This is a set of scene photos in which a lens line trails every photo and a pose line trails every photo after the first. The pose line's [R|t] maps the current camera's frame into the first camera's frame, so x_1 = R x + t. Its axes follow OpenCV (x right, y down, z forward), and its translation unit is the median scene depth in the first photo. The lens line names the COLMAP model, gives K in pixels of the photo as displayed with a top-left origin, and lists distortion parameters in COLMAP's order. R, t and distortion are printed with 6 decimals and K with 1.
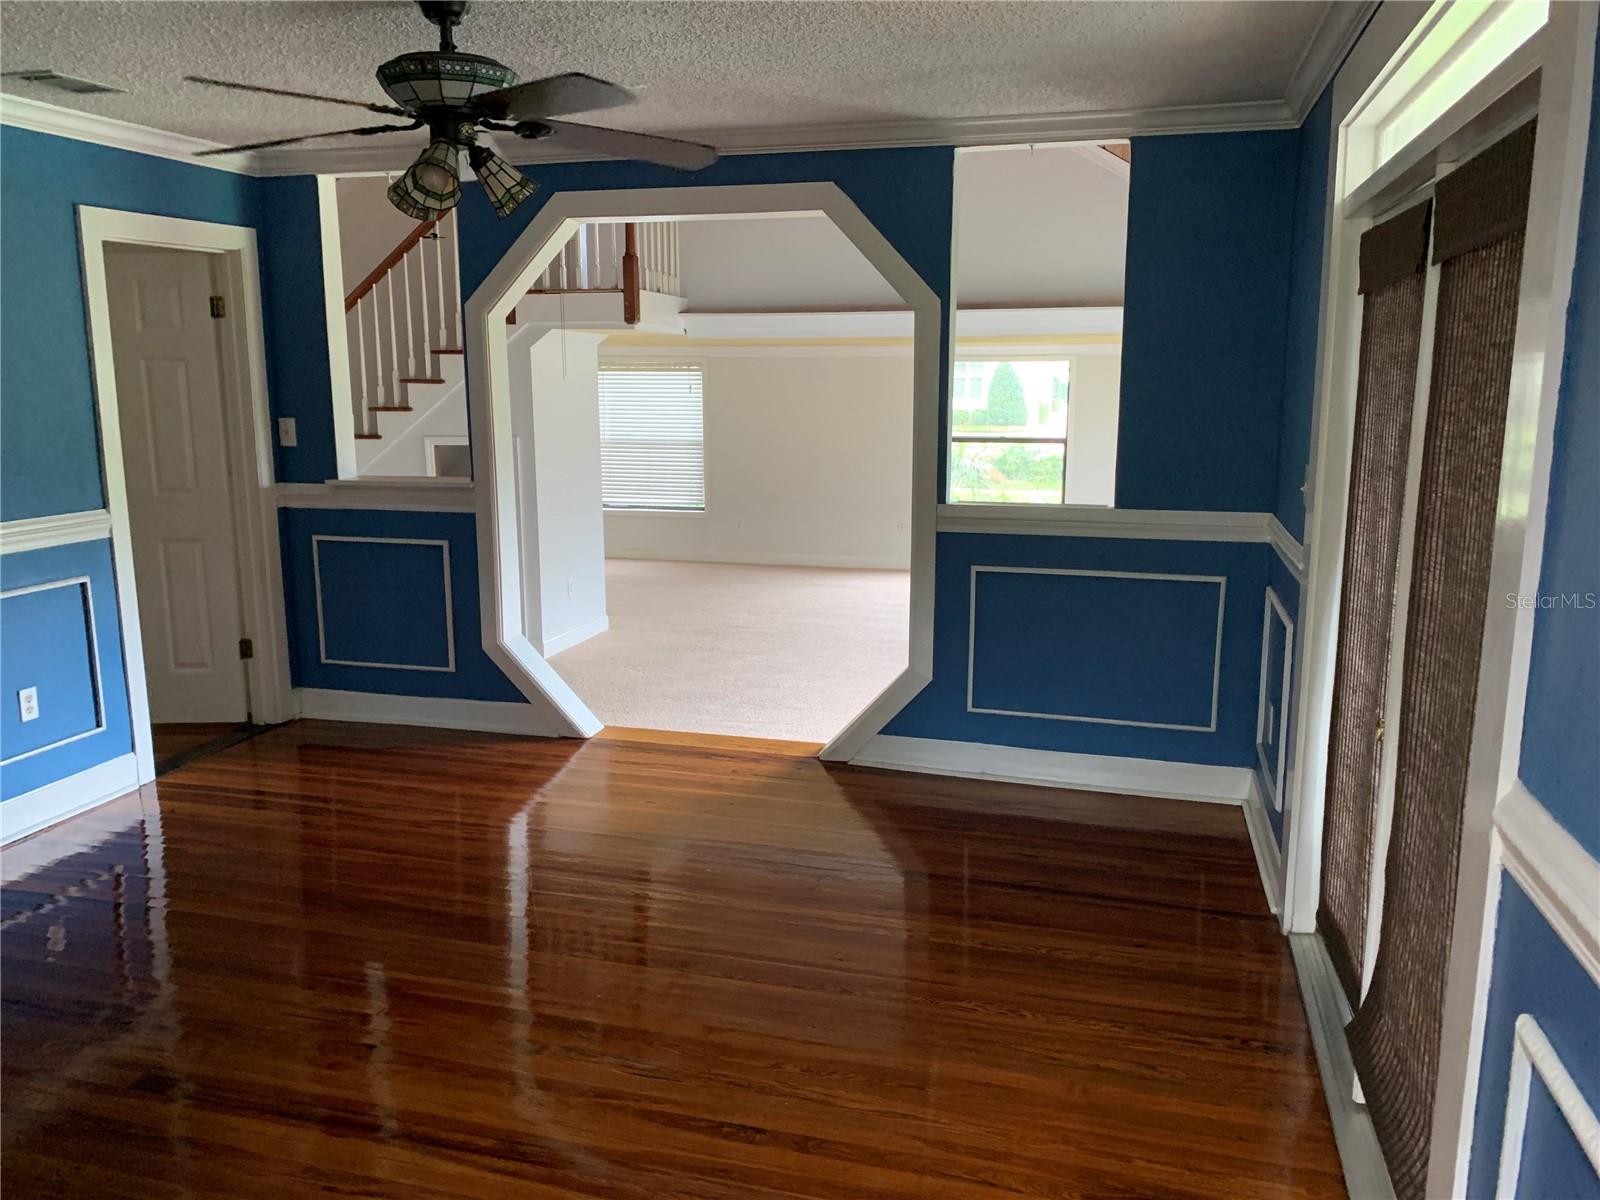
lens RADIAL K [[1219.2, 0, 797.1], [0, 1219.2, 601.5], [0, 0, 1]] dist [0.014070, 0.002109]
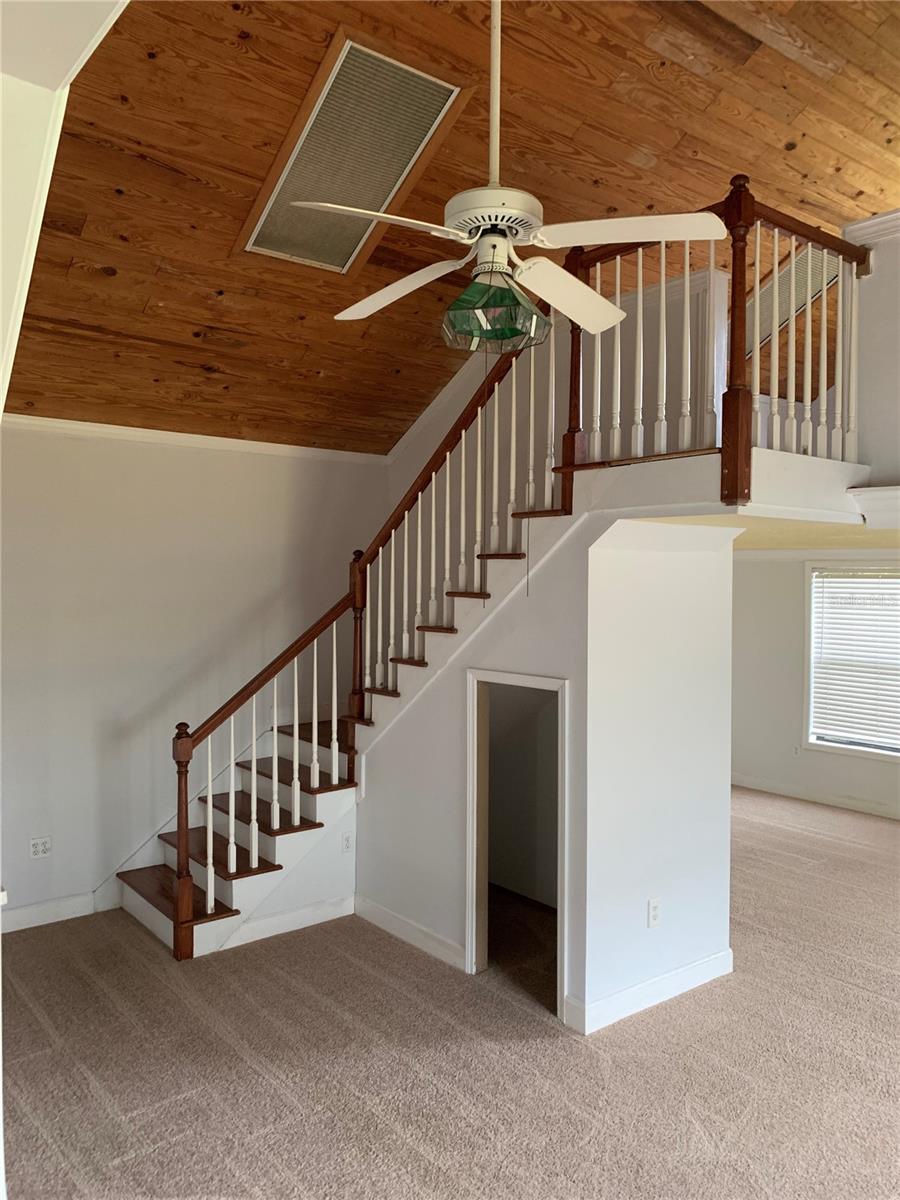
lens RADIAL K [[914.4, 0, 446.0], [0, 914.4, 596.3], [0, 0, 1]] dist [0.014070, 0.002109]
pose [[0.802418, 0.020361, -0.596415, 0.013332], [-0.114934, 0.985980, -0.120972, -0.110461], [0.585590, 0.165619, 0.793508, 0.550887]]
